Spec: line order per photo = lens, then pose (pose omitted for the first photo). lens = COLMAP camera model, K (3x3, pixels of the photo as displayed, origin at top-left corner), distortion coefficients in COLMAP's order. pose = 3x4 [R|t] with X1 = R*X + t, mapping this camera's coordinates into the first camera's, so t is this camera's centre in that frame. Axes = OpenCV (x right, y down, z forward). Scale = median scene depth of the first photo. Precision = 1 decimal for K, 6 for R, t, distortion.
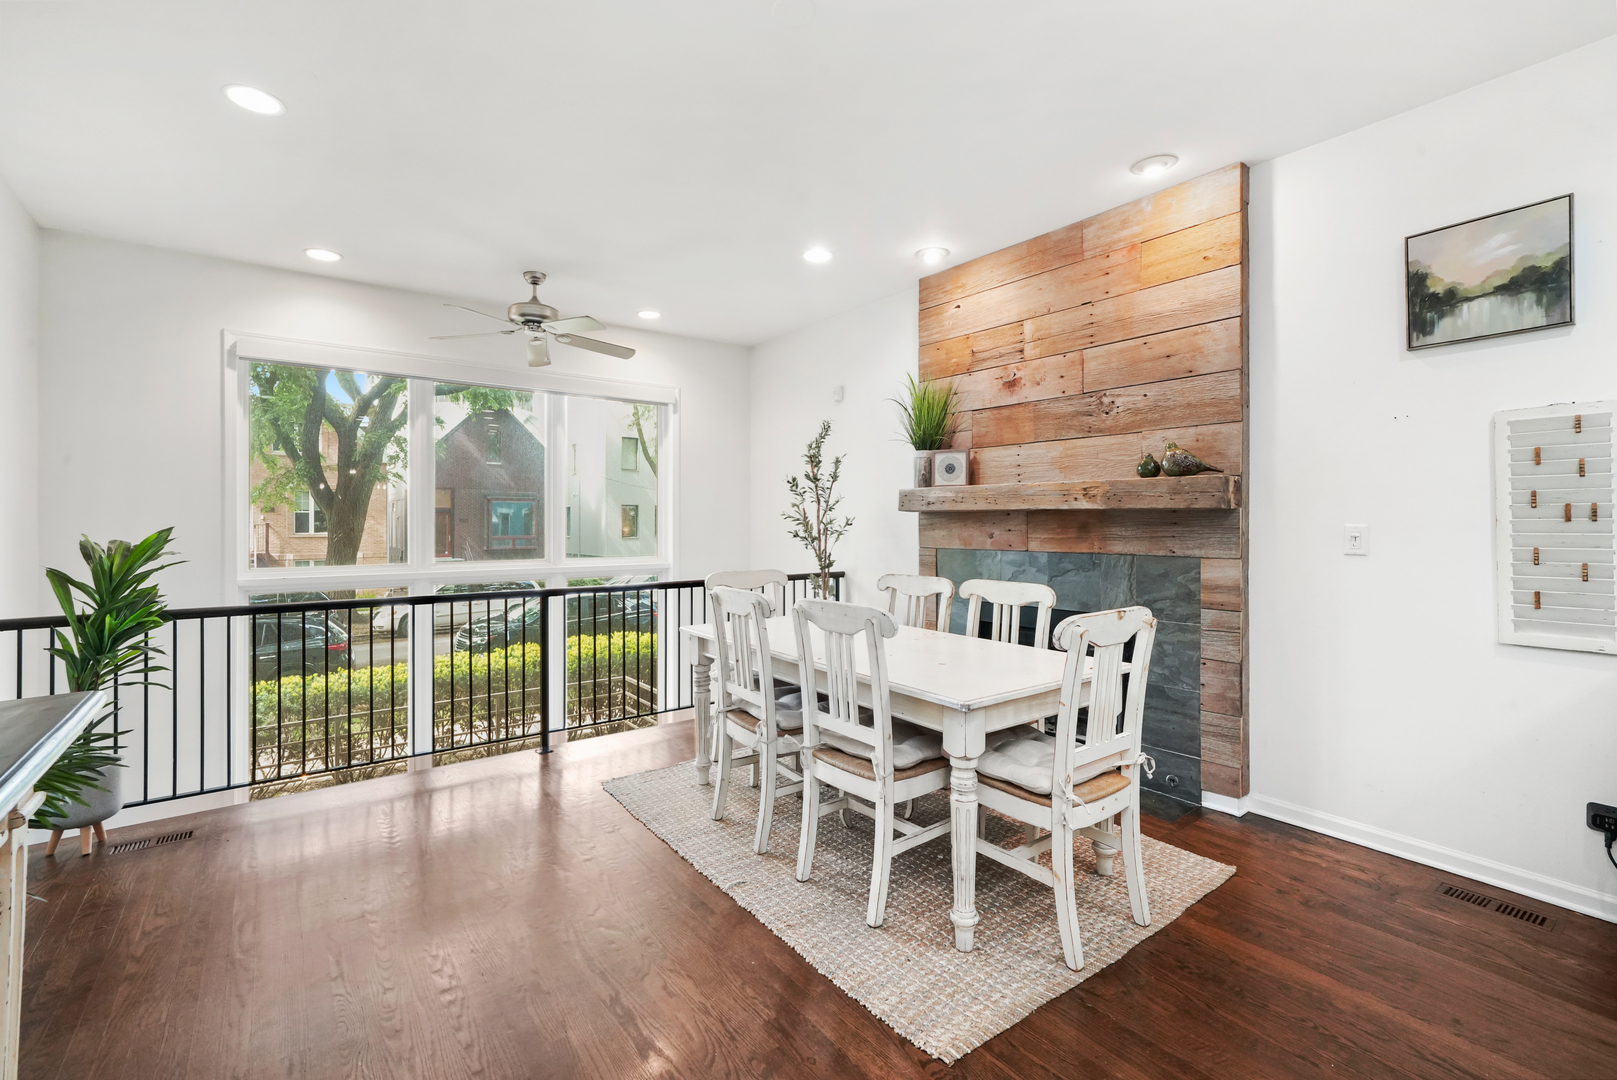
lens RADIAL K [[708.5, 0, 814.2], [0, 708.5, 522.8], [0, 0, 1]] dist [0.003316, 0.000382]
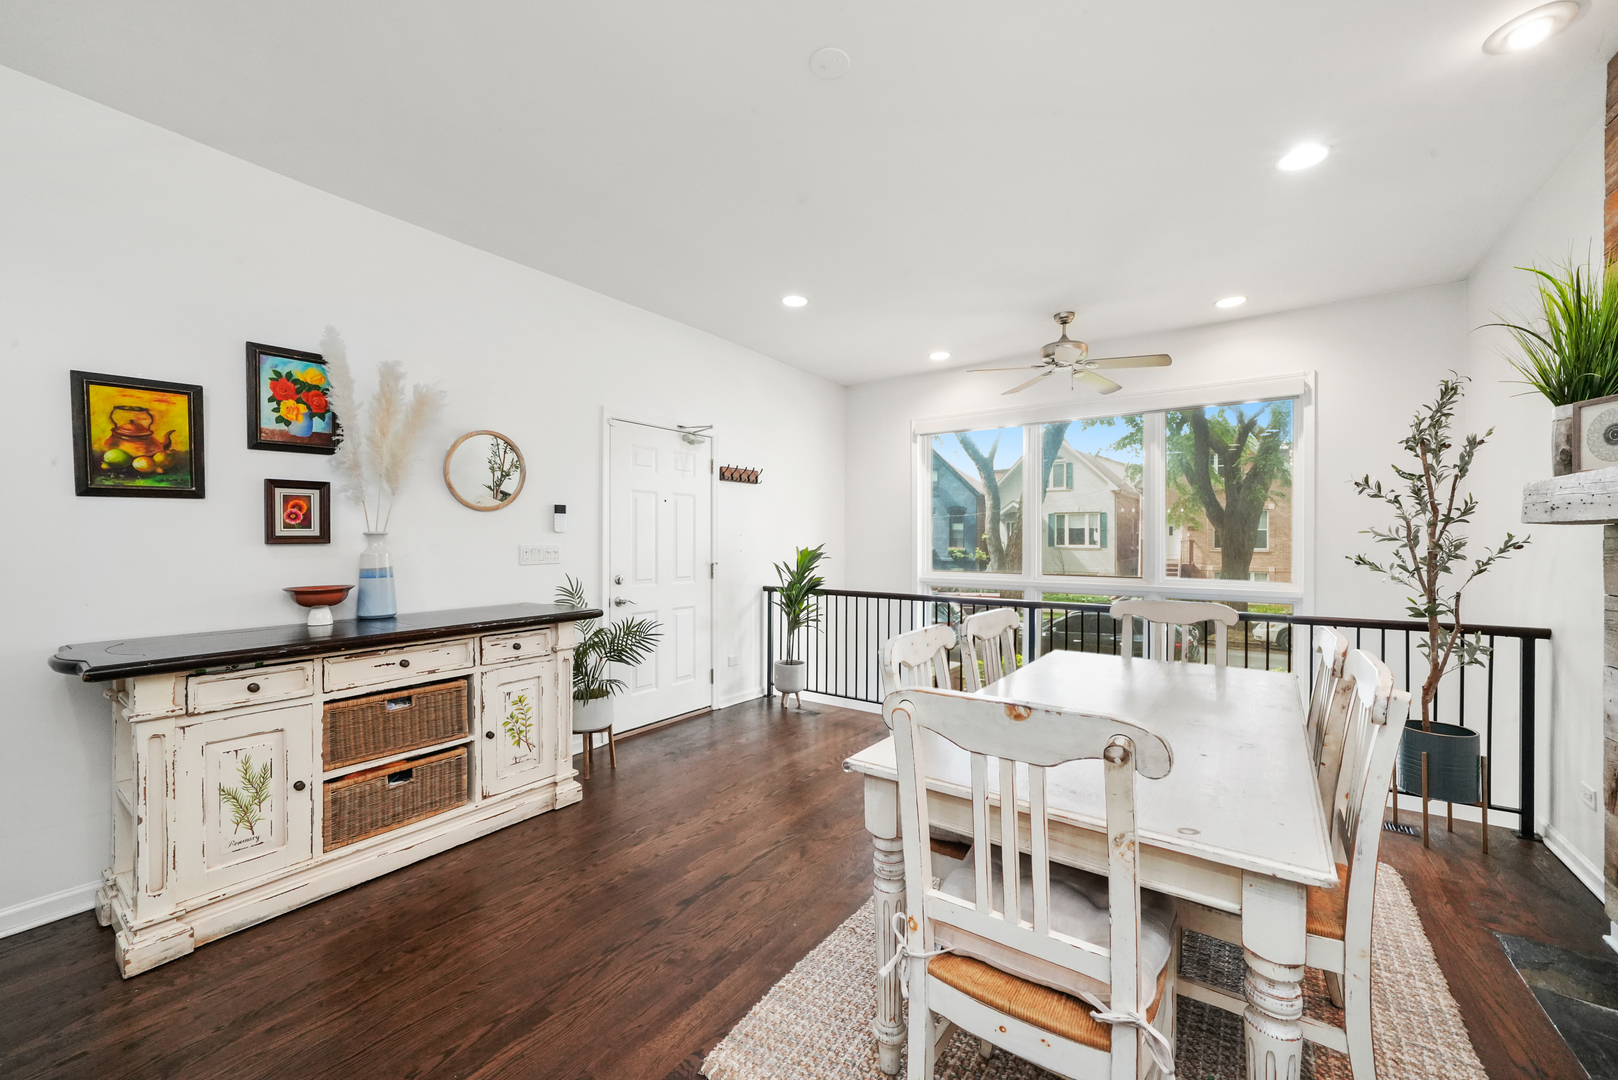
lens RADIAL K [[632.1, 0, 809.0], [0, 632.1, 540.0], [0, 0, 1]] dist [-0.000901, -0.000267]
pose [[0.292704, 0.002620, -0.956200, 0.486881], [-0.000628, 0.999997, 0.002548, -0.005420], [0.956203, -0.000145, 0.292704, 0.386263]]
